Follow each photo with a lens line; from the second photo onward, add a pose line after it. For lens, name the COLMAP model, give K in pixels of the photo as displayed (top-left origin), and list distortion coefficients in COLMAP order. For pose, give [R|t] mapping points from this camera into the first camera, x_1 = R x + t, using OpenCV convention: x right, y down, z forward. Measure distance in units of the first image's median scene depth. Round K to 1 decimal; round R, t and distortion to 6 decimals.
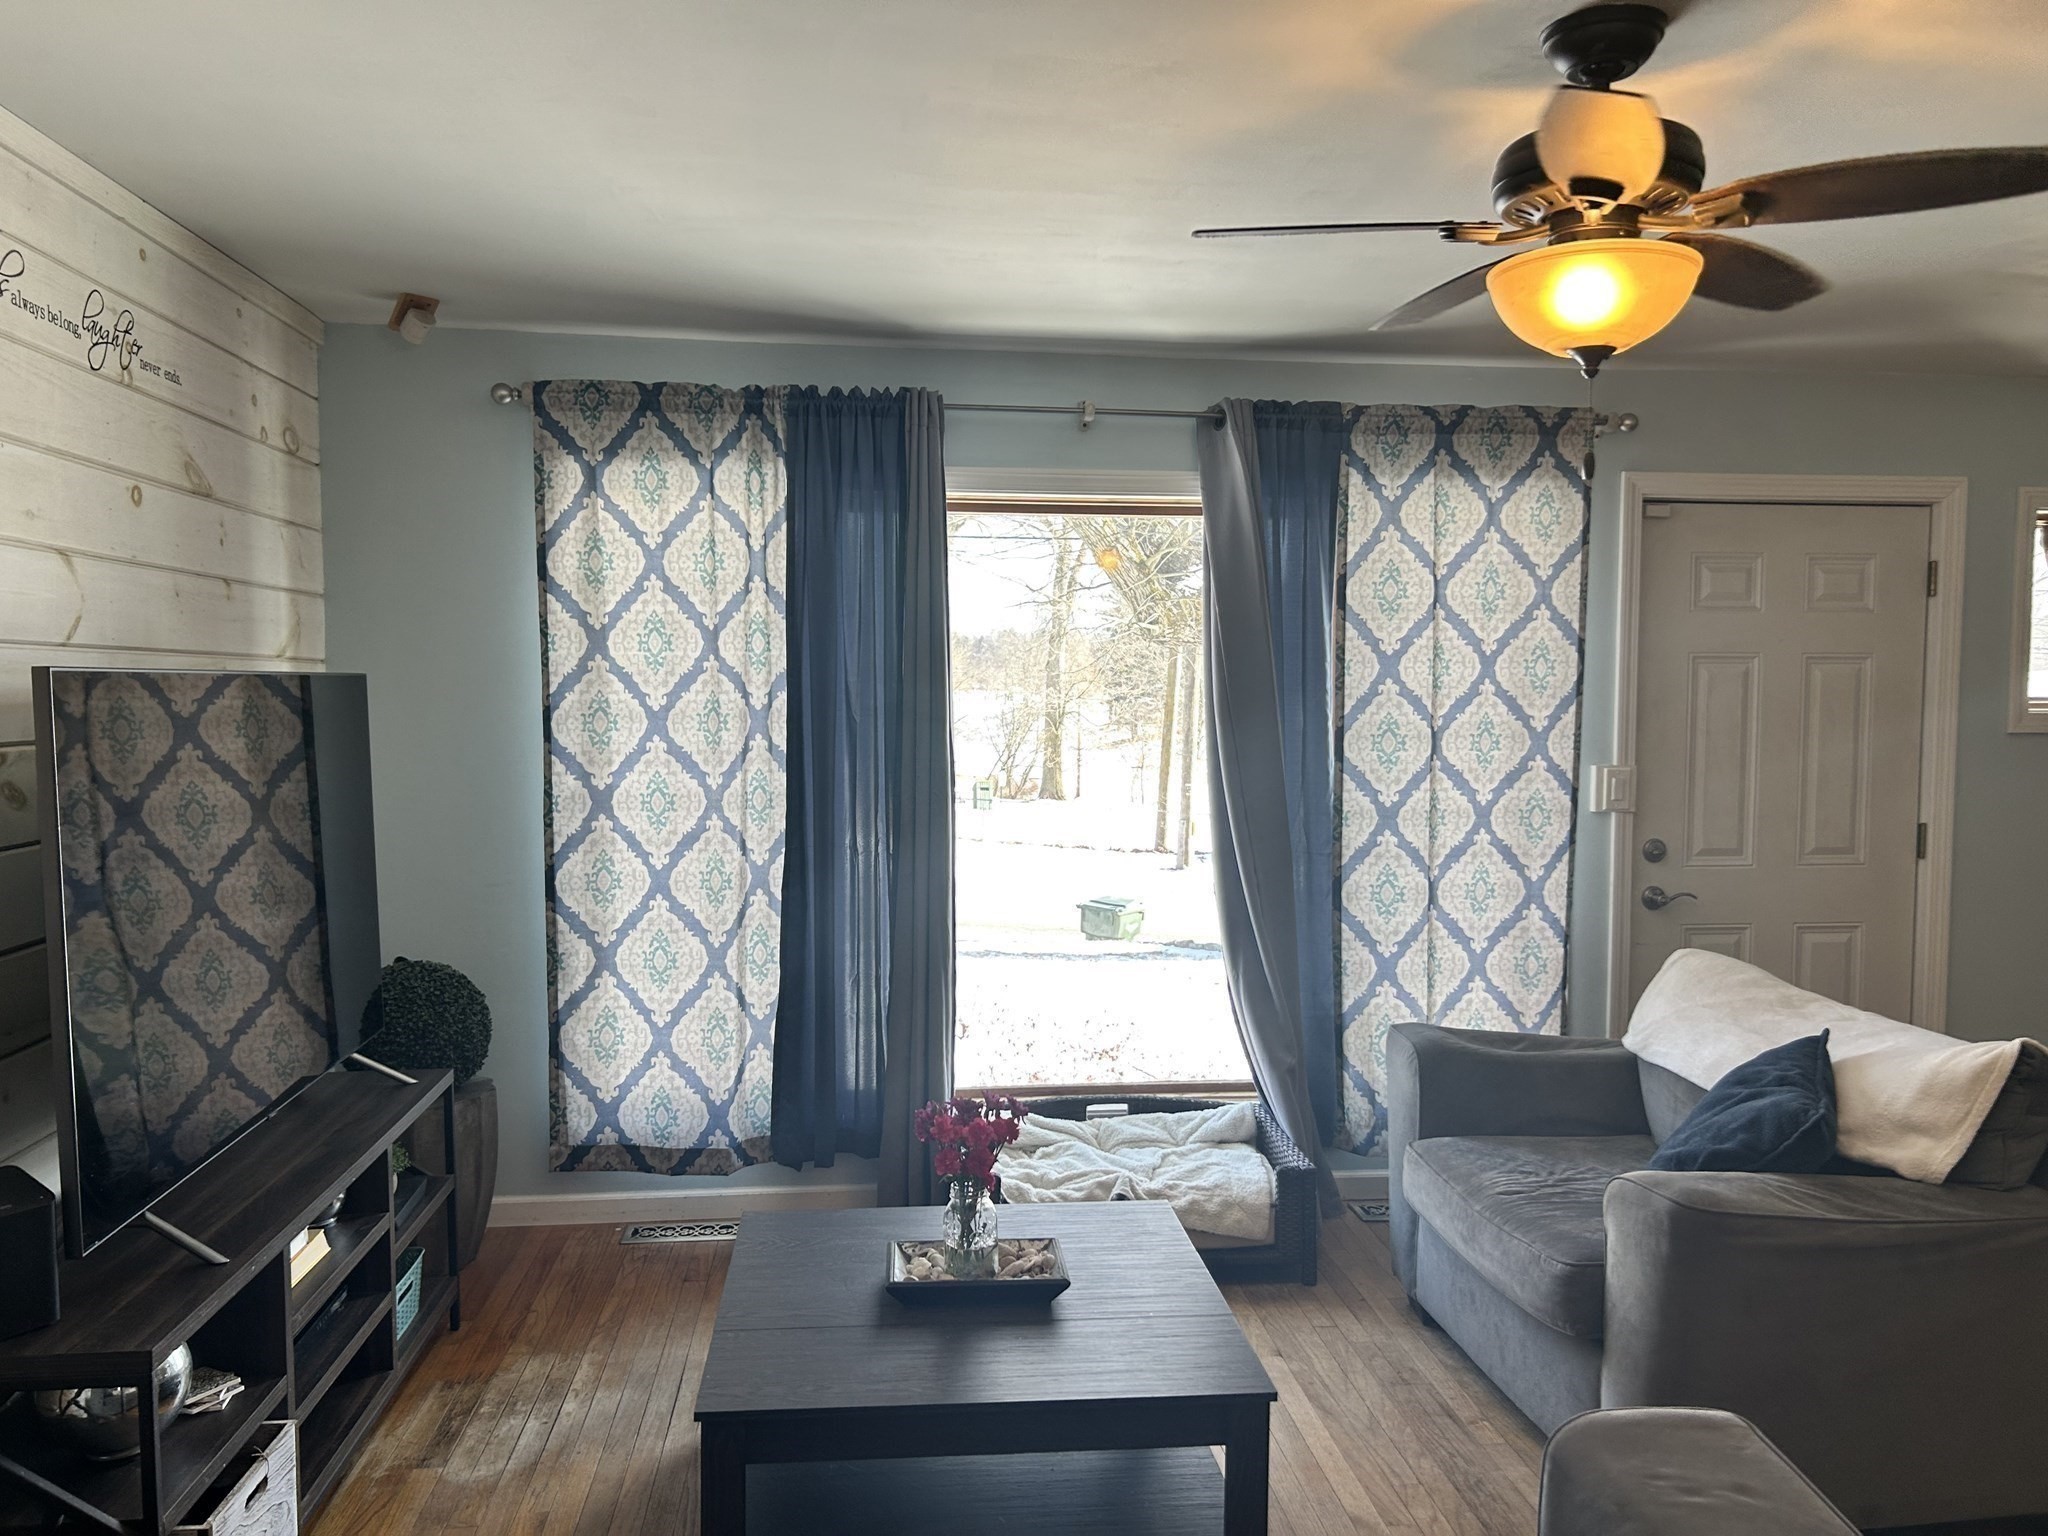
lens RADIAL K [[1541.5, 0, 1043.4], [0, 1541.5, 776.2], [0, 0, 1]] dist [0.047000, -0.046133]
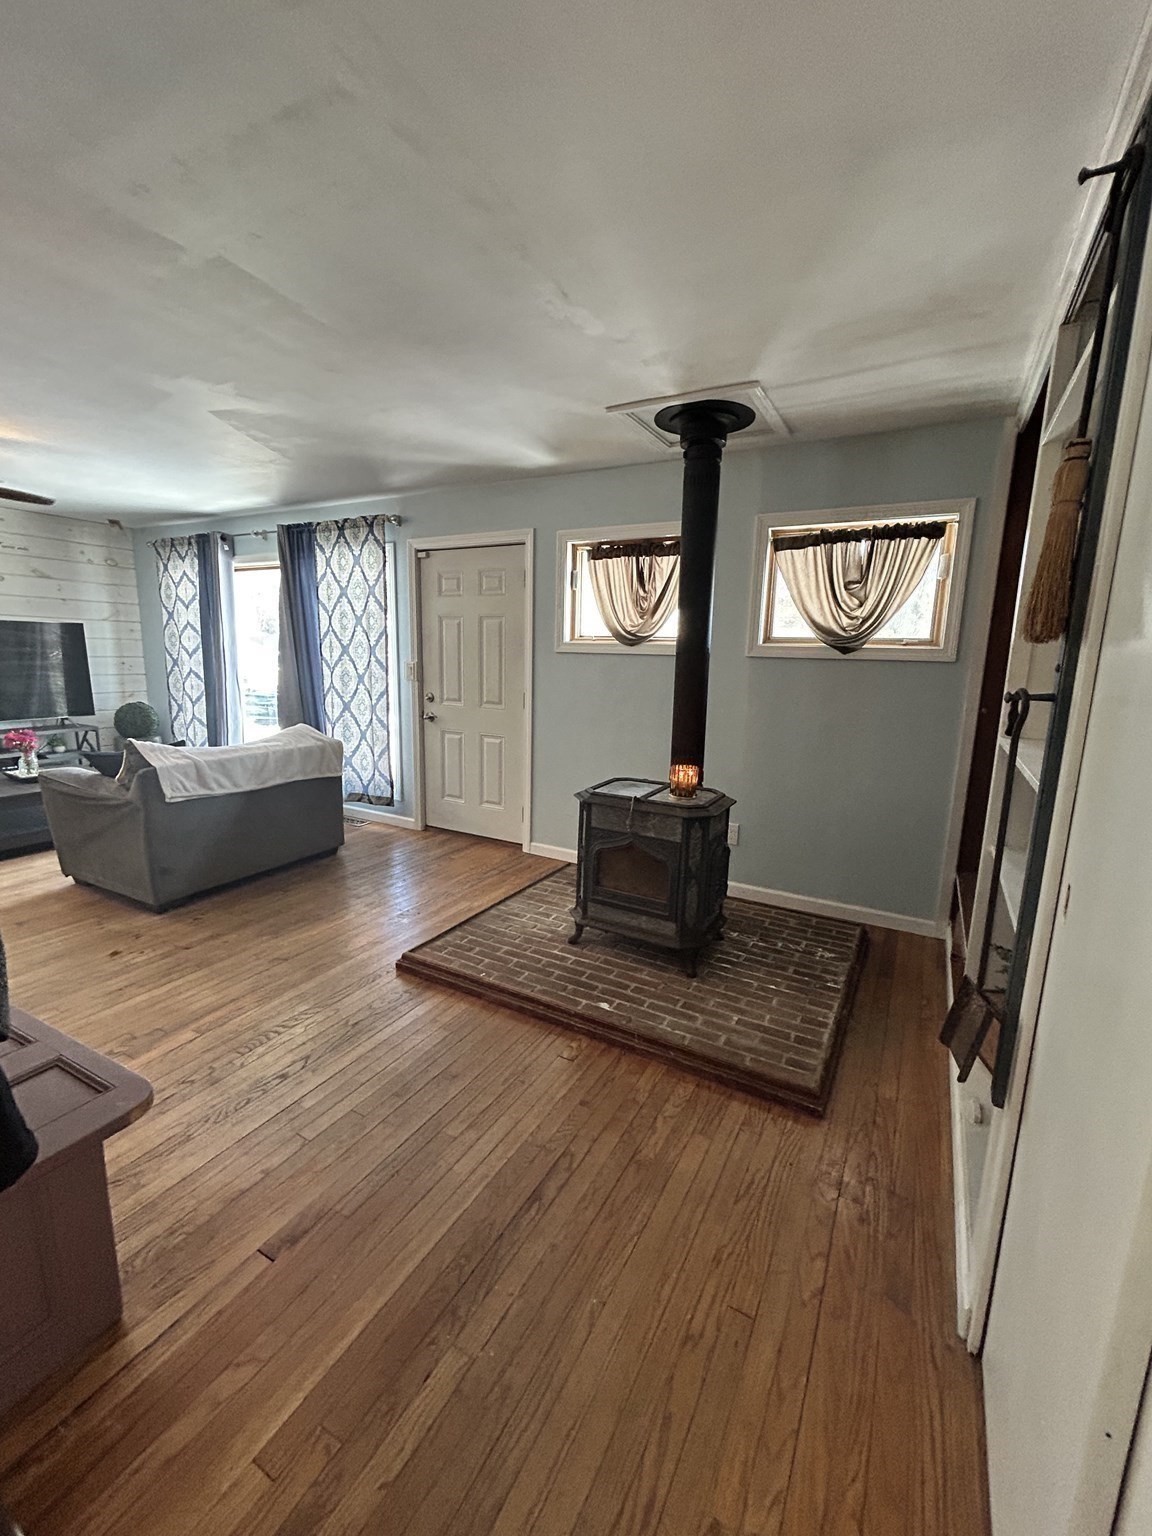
lens RADIAL K [[619.1, 0, 579.4], [0, 619.1, 773.7], [0, 0, 1]] dist [-0.002202, 0.000991]
pose [[0.816269, 0.126763, -0.563593, 1.290593], [-0.054583, 0.988186, 0.143208, 0.015530], [0.575088, -0.086134, 0.813545, 0.359528]]
